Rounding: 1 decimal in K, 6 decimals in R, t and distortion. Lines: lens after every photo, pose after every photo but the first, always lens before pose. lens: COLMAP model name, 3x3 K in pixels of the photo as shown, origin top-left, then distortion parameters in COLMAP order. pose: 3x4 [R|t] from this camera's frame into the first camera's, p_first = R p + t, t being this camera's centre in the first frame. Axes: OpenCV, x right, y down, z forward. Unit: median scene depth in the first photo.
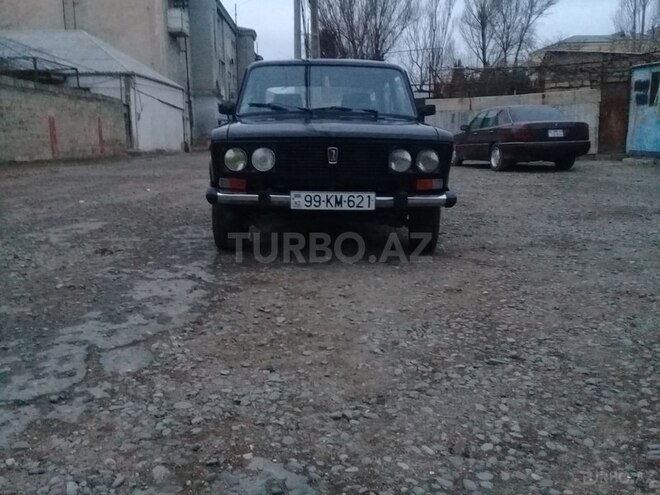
lens RADIAL K [[593.2, 0, 330.0], [0, 593.2, 247.5], [0, 0, 1]] dist [0.081441, -0.161783]
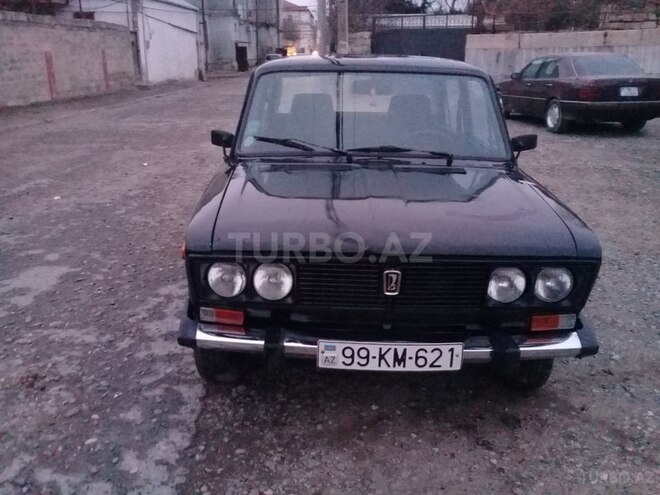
lens RADIAL K [[593.2, 0, 330.0], [0, 593.2, 247.5], [0, 0, 1]] dist [0.081441, -0.161783]
pose [[0.999334, 0.019173, -0.031048, -0.007457], [-0.014942, 0.991243, 0.131204, -0.051072], [0.033291, -0.130653, 0.990869, 0.083206]]
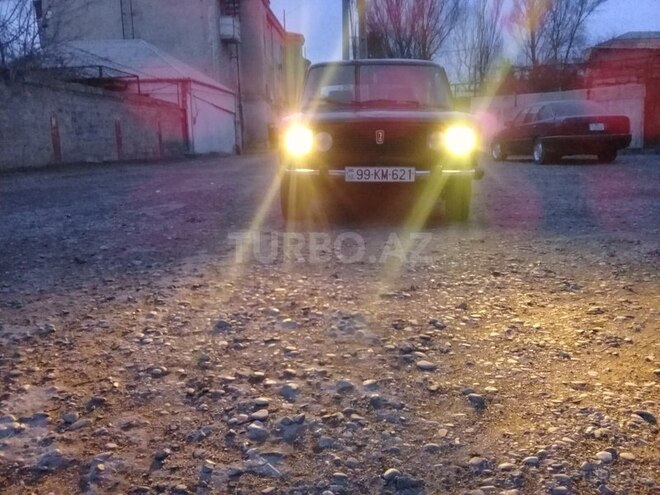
lens RADIAL K [[597.5, 0, 330.0], [0, 597.5, 247.5], [0, 0, 1]] dist [0.078035, -0.181894]
pose [[0.996939, -0.000240, -0.078181, -0.000258], [-0.000246, 0.999981, -0.006207, 0.015528], [0.078181, 0.006207, 0.996920, -0.045925]]
